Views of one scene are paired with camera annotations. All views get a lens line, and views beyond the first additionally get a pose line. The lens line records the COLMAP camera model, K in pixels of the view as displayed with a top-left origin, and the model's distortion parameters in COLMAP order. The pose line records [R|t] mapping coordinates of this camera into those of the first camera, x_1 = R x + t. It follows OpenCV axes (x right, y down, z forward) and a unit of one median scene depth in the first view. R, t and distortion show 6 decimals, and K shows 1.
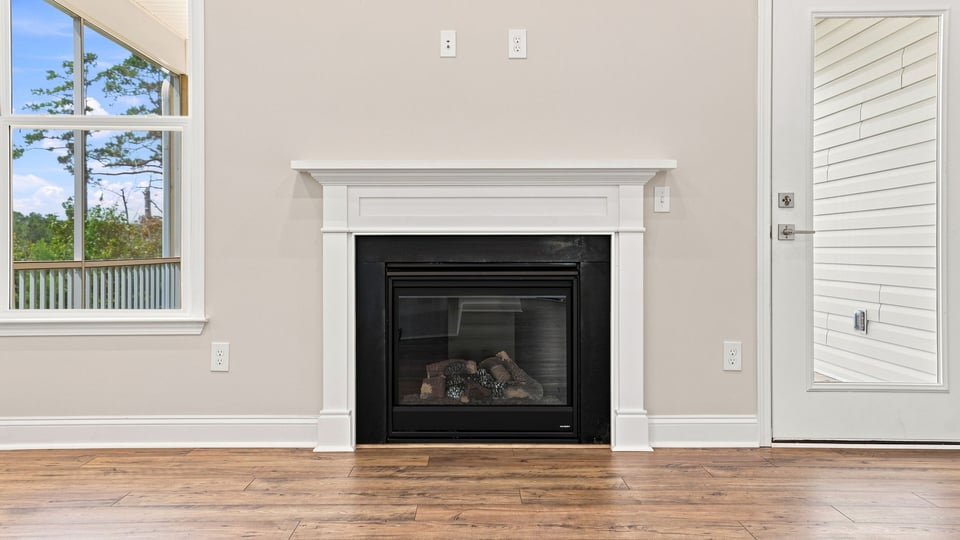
lens RADIAL K [[870.3, 0, 464.5], [0, 870.3, 254.7], [0, 0, 1]] dist [0.056532, 0.000000]
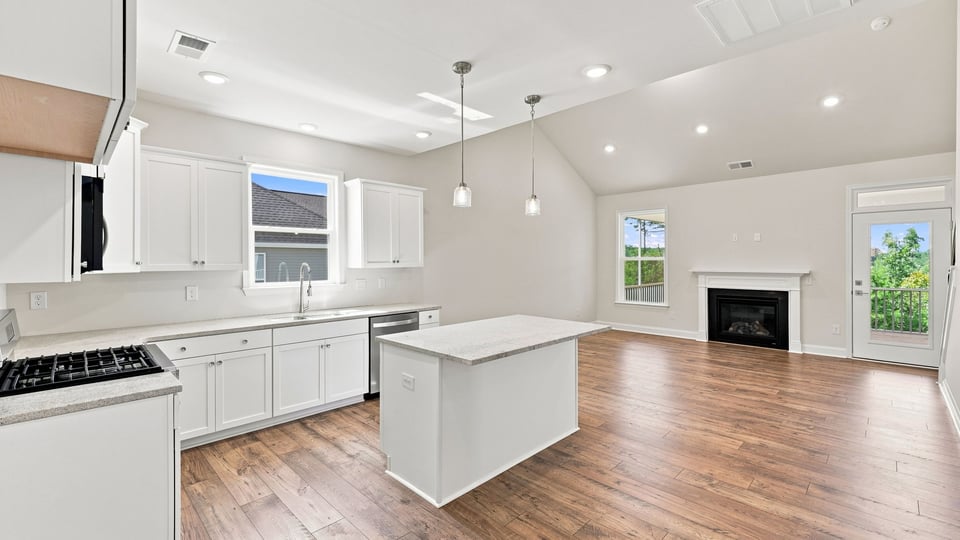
lens RADIAL K [[404.9, 0, 475.0], [0, 404.9, 263.0], [0, 0, 1]] dist [0.004462, -0.002461]
pose [[0.692662, 0.000416, -0.721262, 0.471136], [0.011184, 0.999873, 0.011318, -0.168379], [0.721175, -0.015906, 0.692570, -1.039704]]
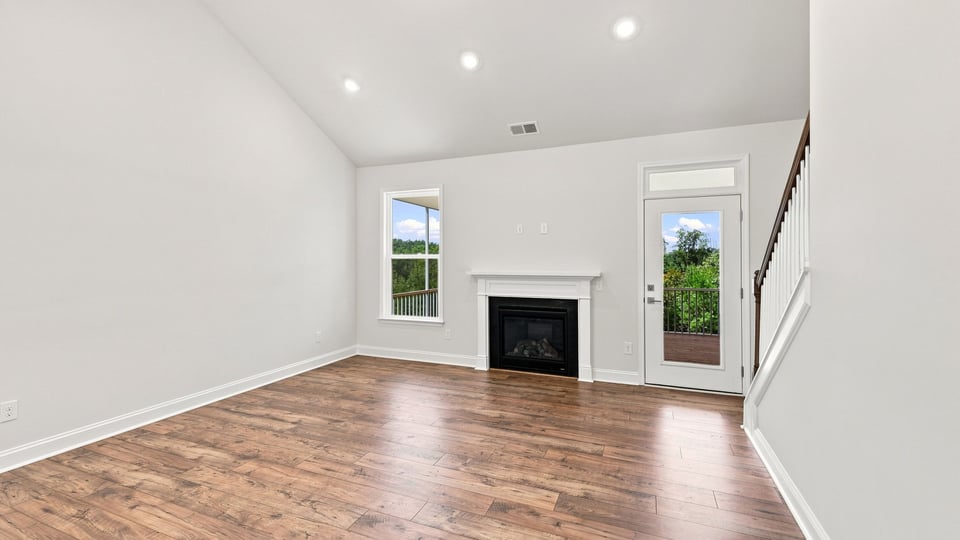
lens RADIAL K [[404.9, 0, 477.5], [0, 404.9, 257.6], [0, 0, 1]] dist [0.004462, -0.002461]
pose [[0.919623, -0.003692, -0.392786, 0.371635], [0.005721, 0.999976, 0.003994, -0.157383], [0.392761, -0.005920, 0.919621, -0.257504]]
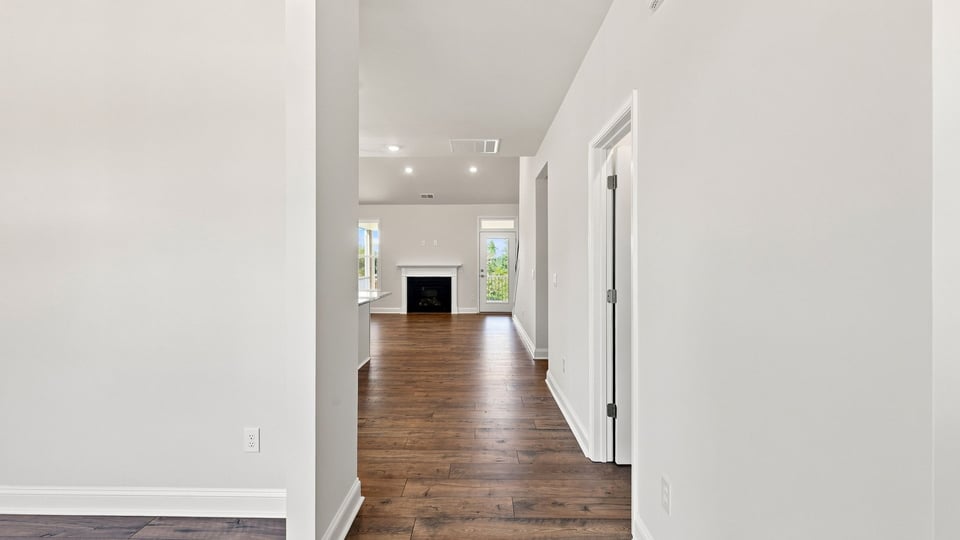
lens RADIAL K [[429.2, 0, 486.2], [0, 429.2, 269.6], [0, 0, 1]] dist [-0.031166, 0.002141]
pose [[0.999987, -0.000928, 0.004950, 0.384643], [0.000795, 0.999643, 0.026701, -0.144789], [-0.004973, -0.026696, 0.999631, -1.837903]]
